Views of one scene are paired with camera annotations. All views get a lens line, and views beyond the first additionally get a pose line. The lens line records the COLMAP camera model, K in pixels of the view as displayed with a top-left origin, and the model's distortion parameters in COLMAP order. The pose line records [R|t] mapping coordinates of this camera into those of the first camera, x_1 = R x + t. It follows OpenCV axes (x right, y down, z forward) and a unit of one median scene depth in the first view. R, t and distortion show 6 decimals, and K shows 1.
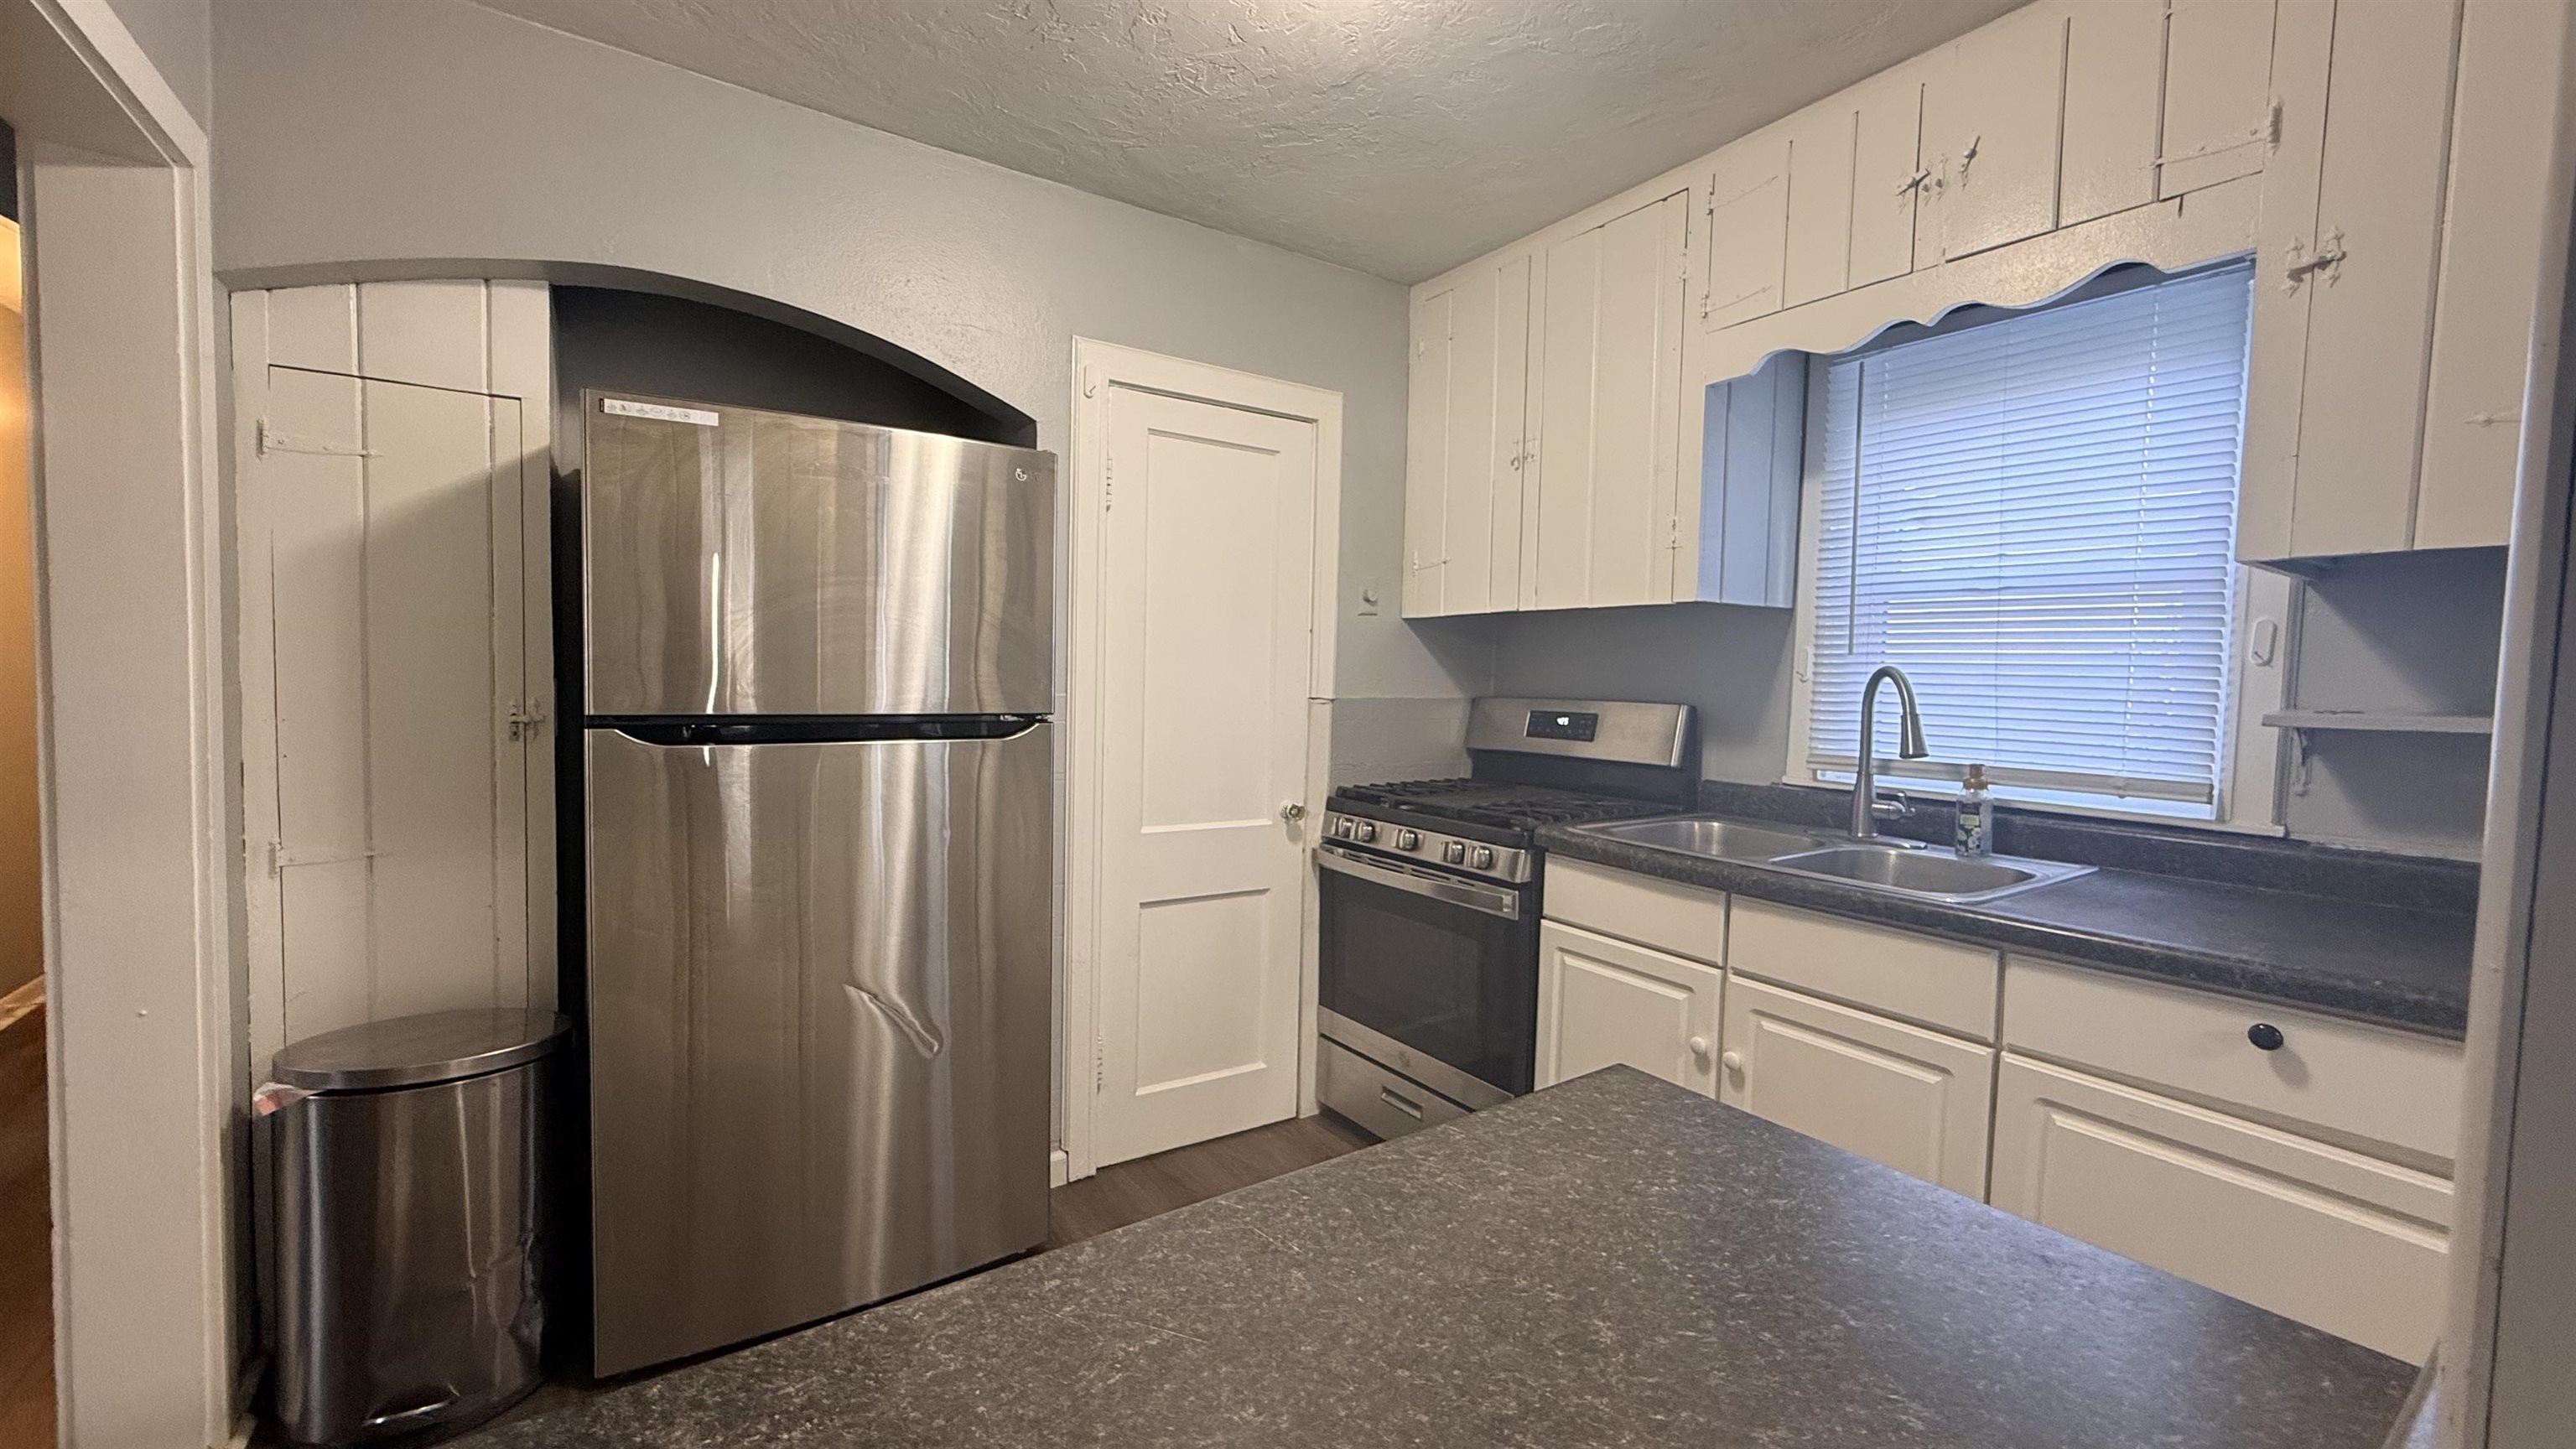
lens RADIAL K [[1036.9, 0, 1284.7], [0, 1036.9, 713.7], [0, 0, 1]] dist [-0.001323, 0.004324]
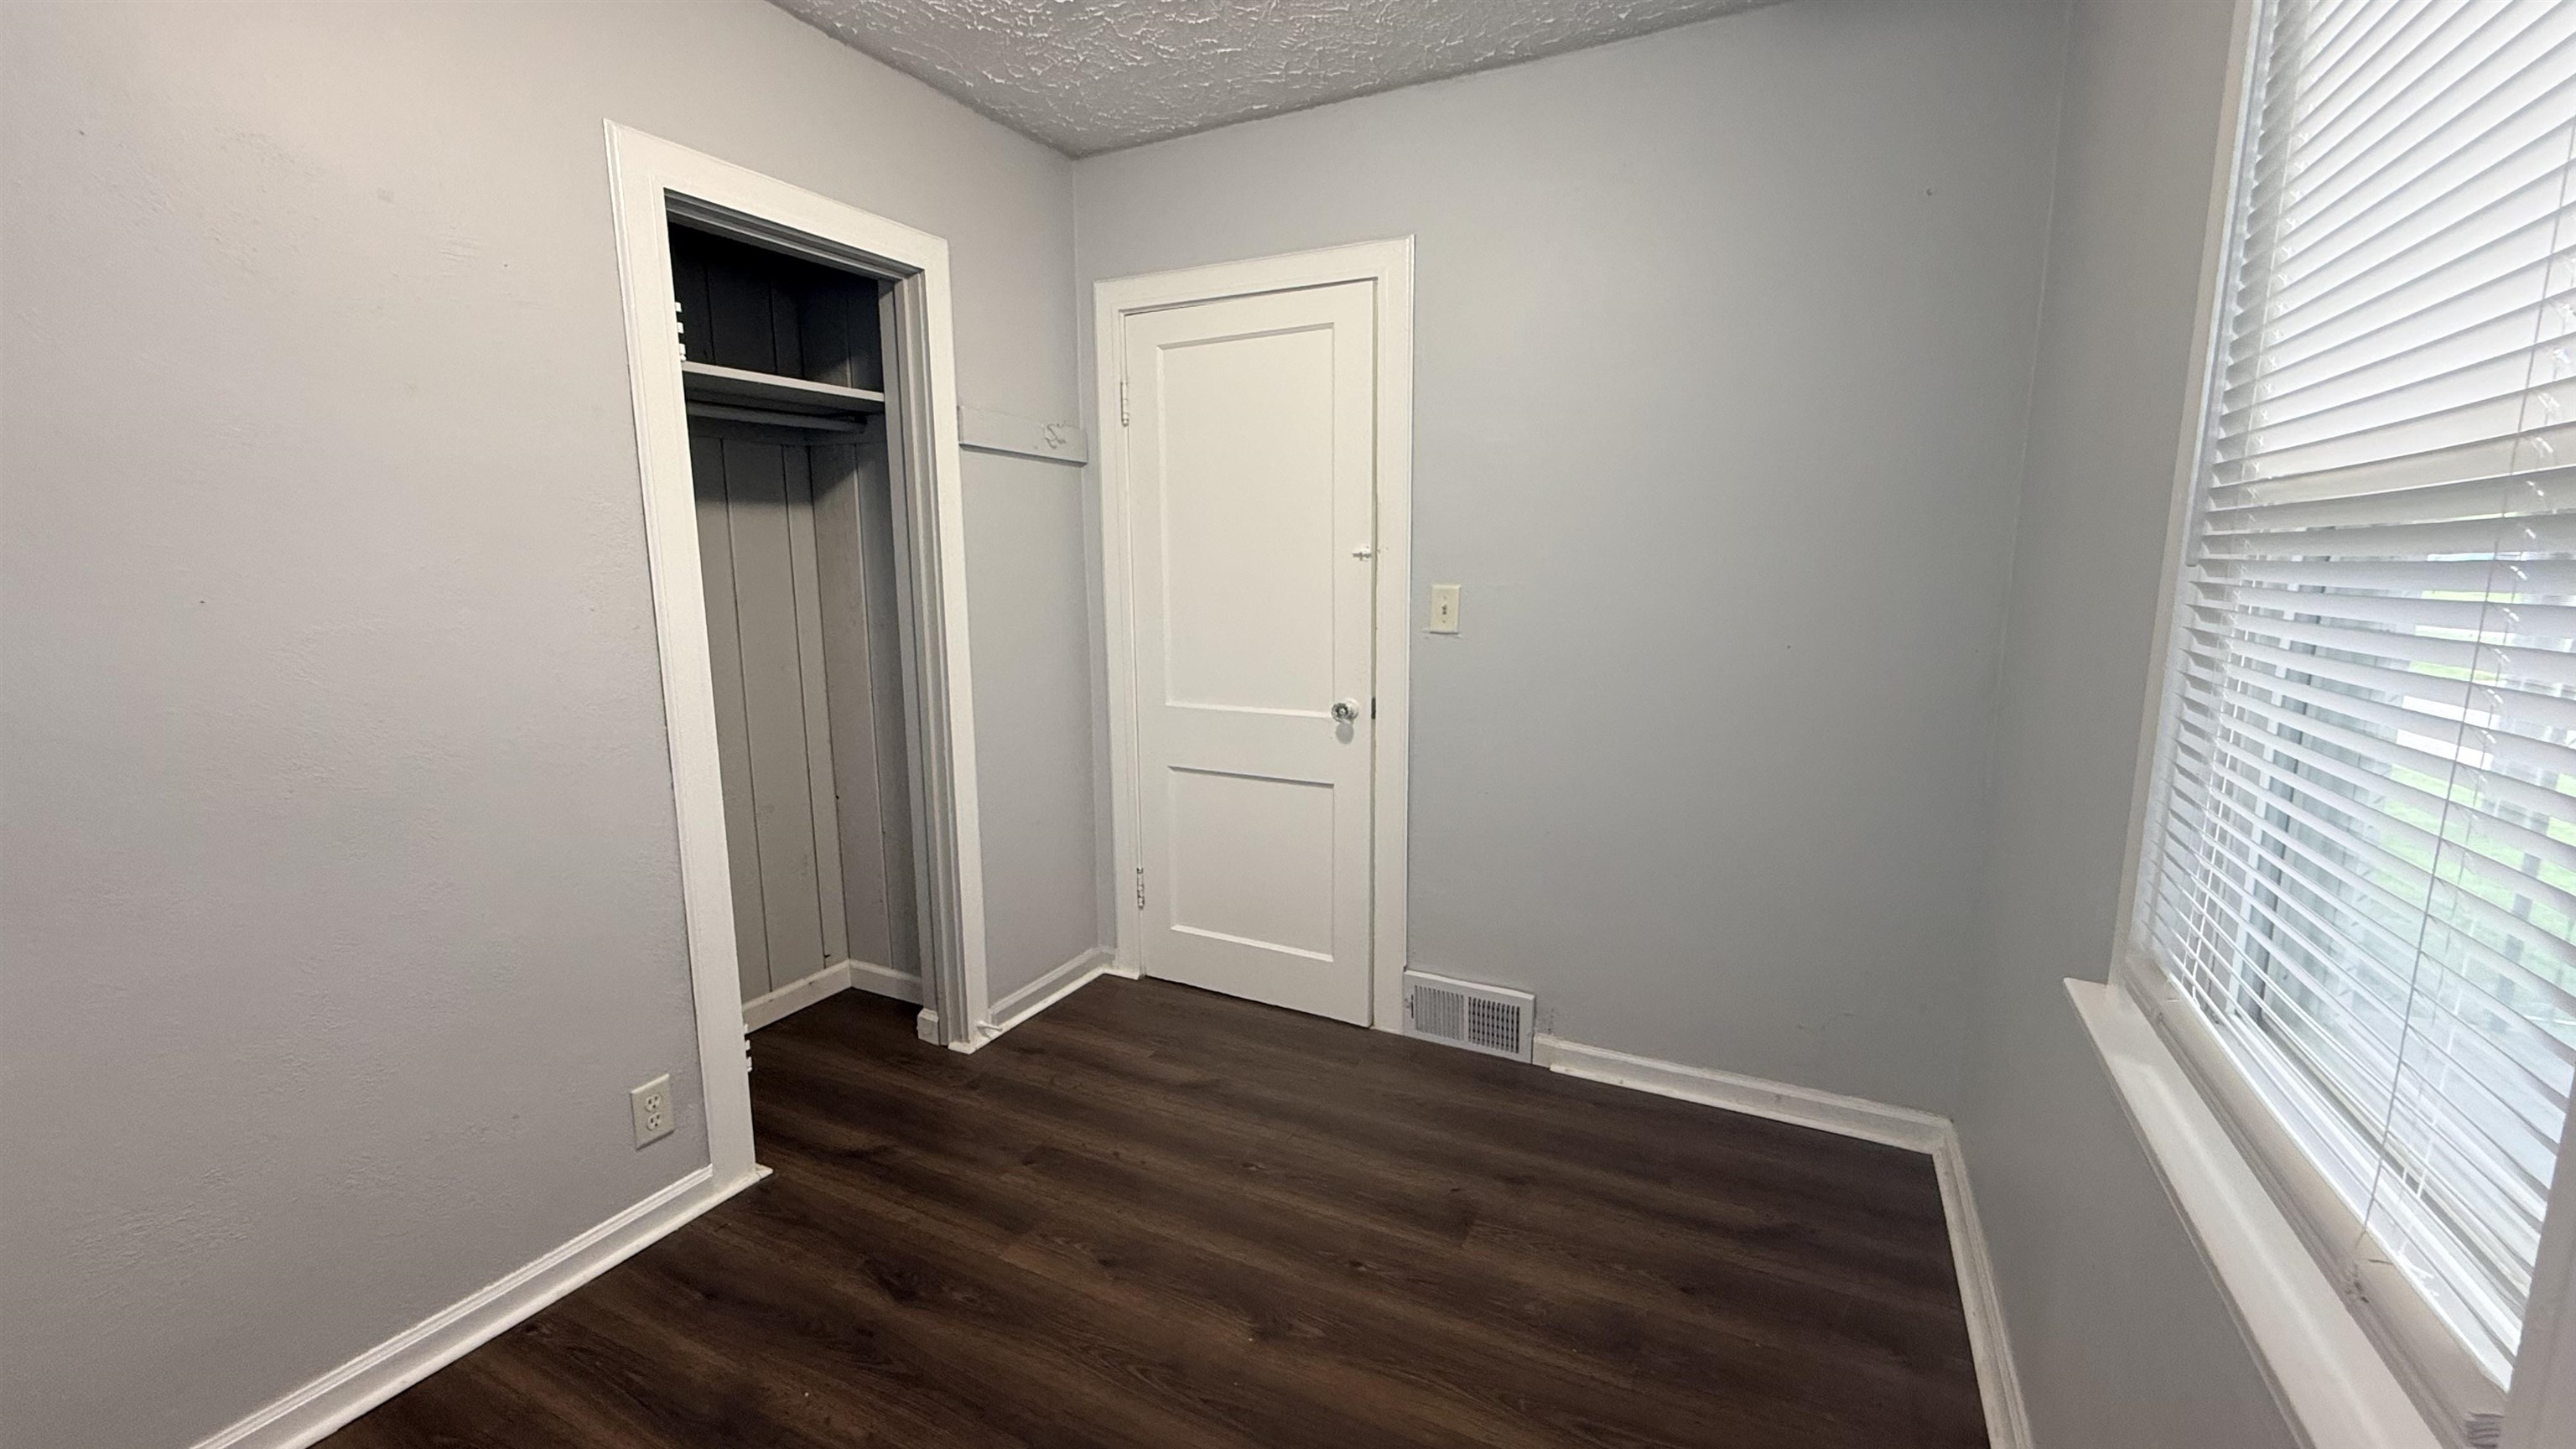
lens RADIAL K [[1036.9, 0, 1284.9], [0, 1036.9, 720.9], [0, 0, 1]] dist [-0.001323, 0.004324]
pose [[0.490831, 0.112929, -0.863905, 1.047588], [-0.030980, 0.993199, 0.112229, -0.003694], [0.870704, -0.028322, 0.490991, 0.619524]]
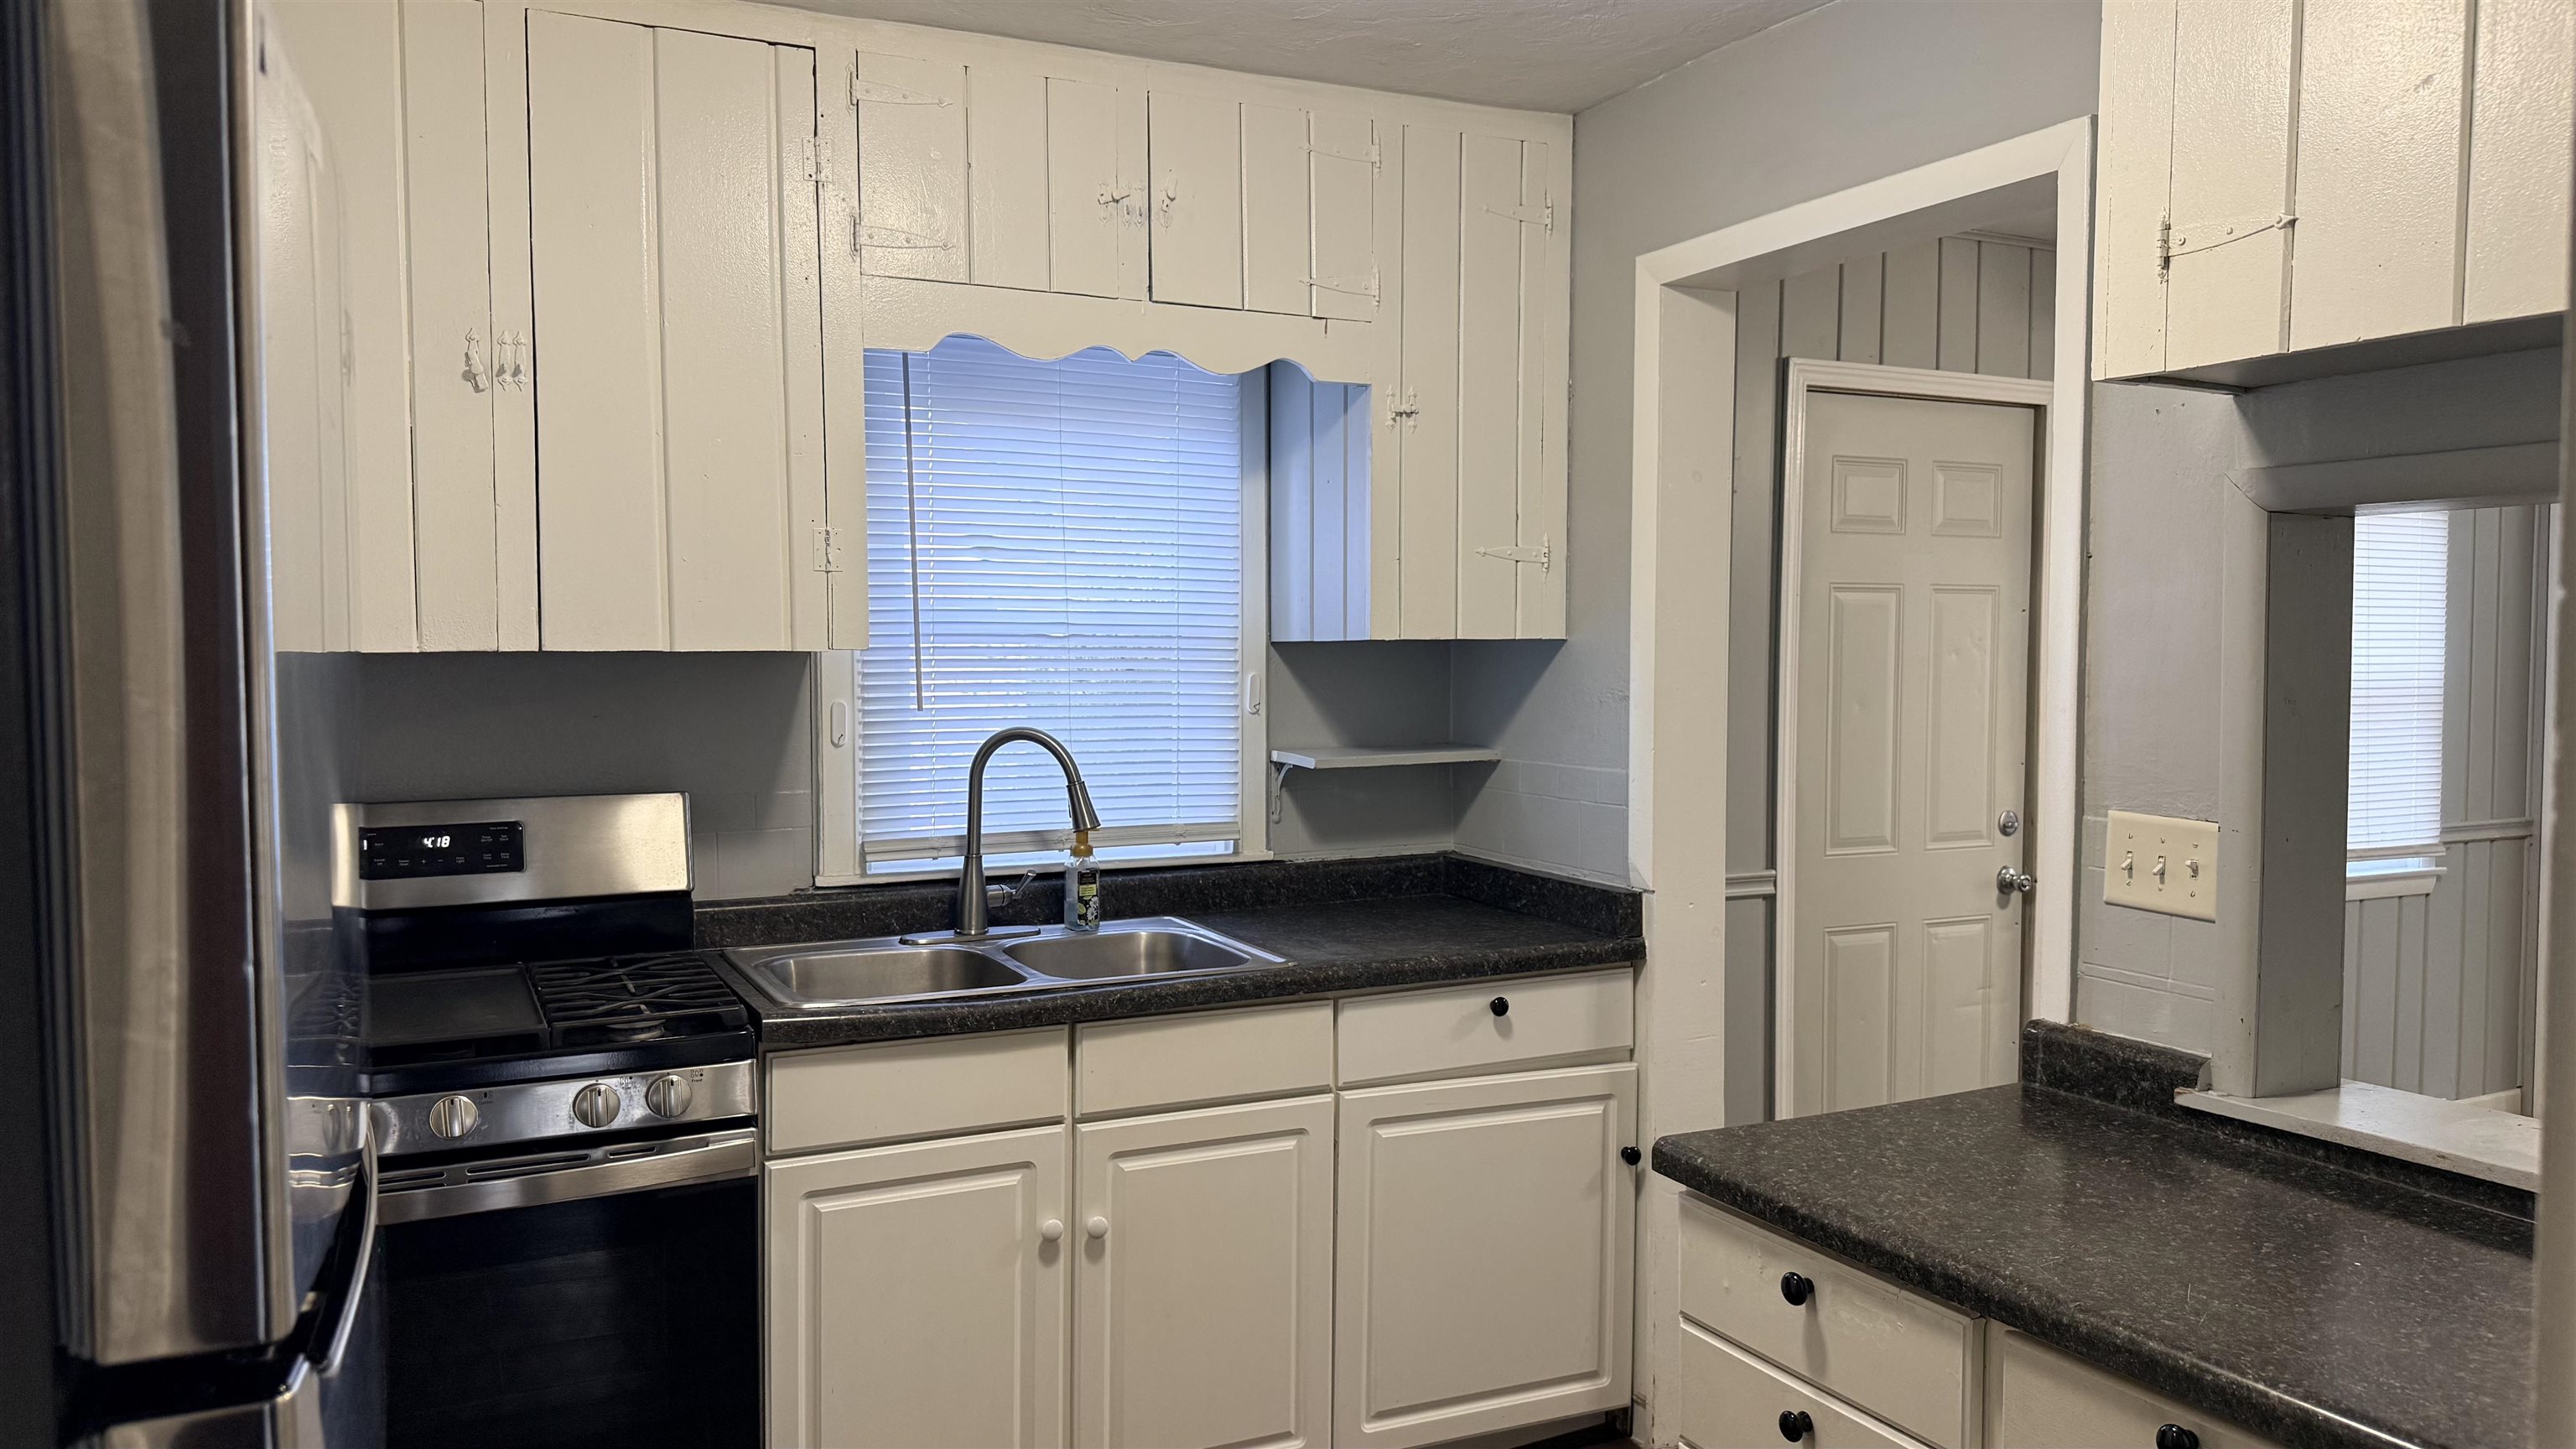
lens RADIAL K [[1817.5, 0, 1290.4], [0, 1817.5, 722.0], [0, 0, 1]] dist [0.069824, -0.083074]
pose [[0.118827, -0.064577, 0.990813, -0.833559], [0.042898, 0.997285, 0.059854, -0.124676], [-0.991988, 0.035391, 0.121275, 0.574921]]
